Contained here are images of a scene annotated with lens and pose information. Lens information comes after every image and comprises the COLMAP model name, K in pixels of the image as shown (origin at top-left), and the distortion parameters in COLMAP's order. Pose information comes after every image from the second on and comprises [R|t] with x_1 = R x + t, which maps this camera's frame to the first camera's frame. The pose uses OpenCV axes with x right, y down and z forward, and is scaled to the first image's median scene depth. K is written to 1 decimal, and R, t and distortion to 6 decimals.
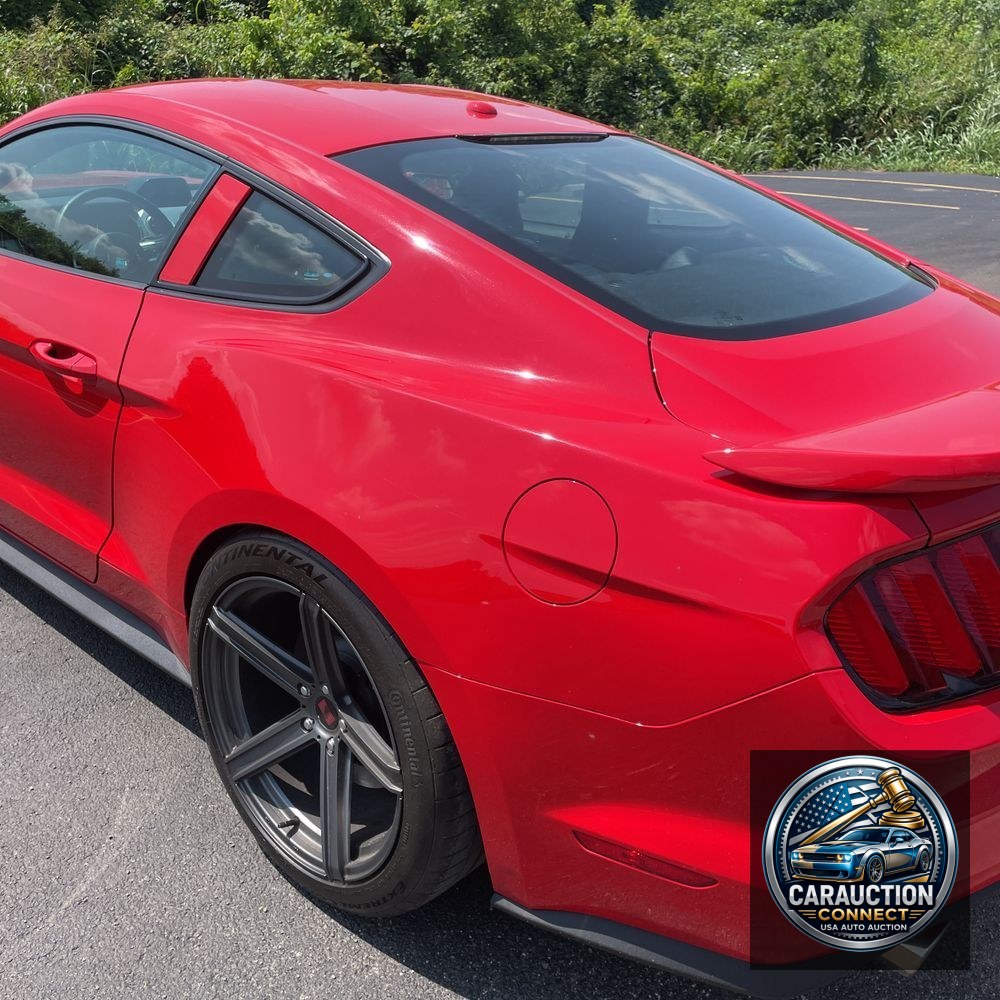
lens RADIAL K [[1016.2, 0, 489.7], [0, 1016.2, 490.7], [0, 0, 1]] dist [0.077295, -0.104120]
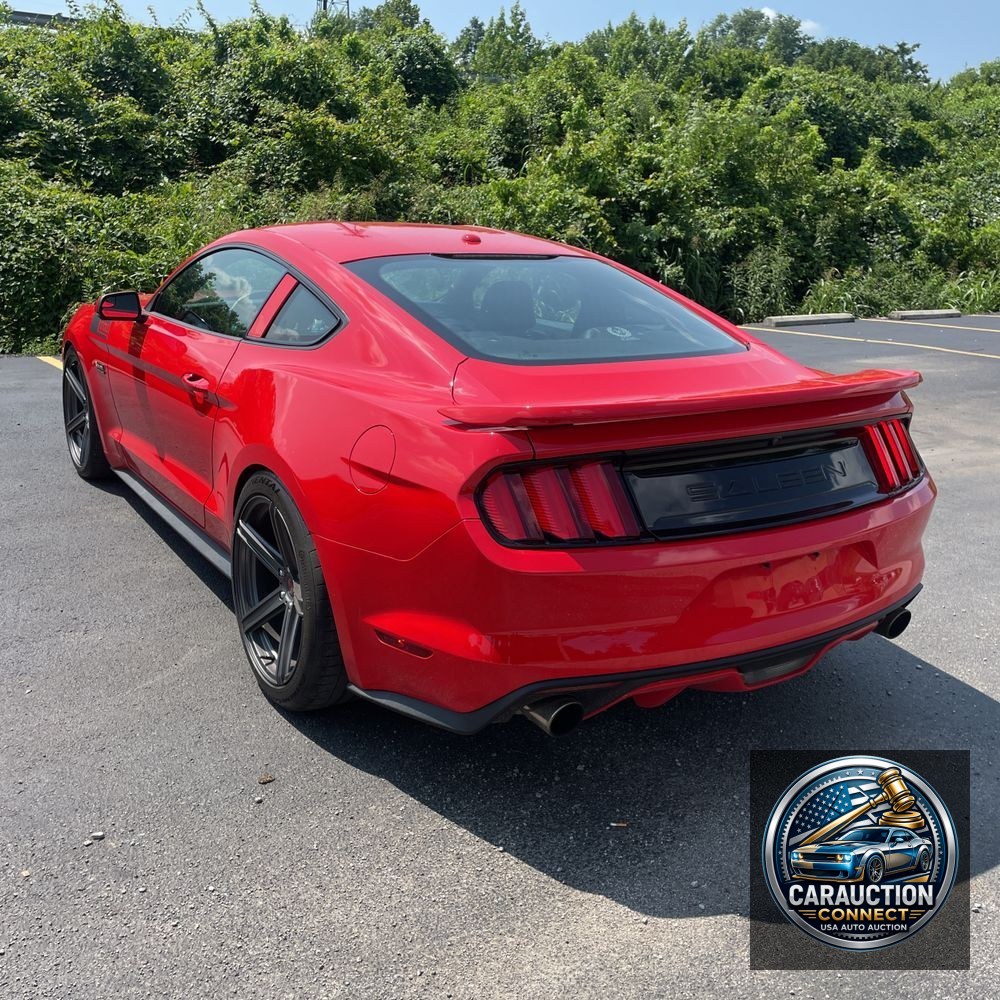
lens RADIAL K [[1022.6, 0, 473.6], [0, 1022.6, 498.7], [0, 0, 1]] dist [0.070572, -0.097336]
pose [[0.959693, 0.064547, -0.273539, 0.076518], [-0.098417, 0.988828, -0.111956, 0.031508], [0.263256, 0.134364, 0.955323, -0.070653]]
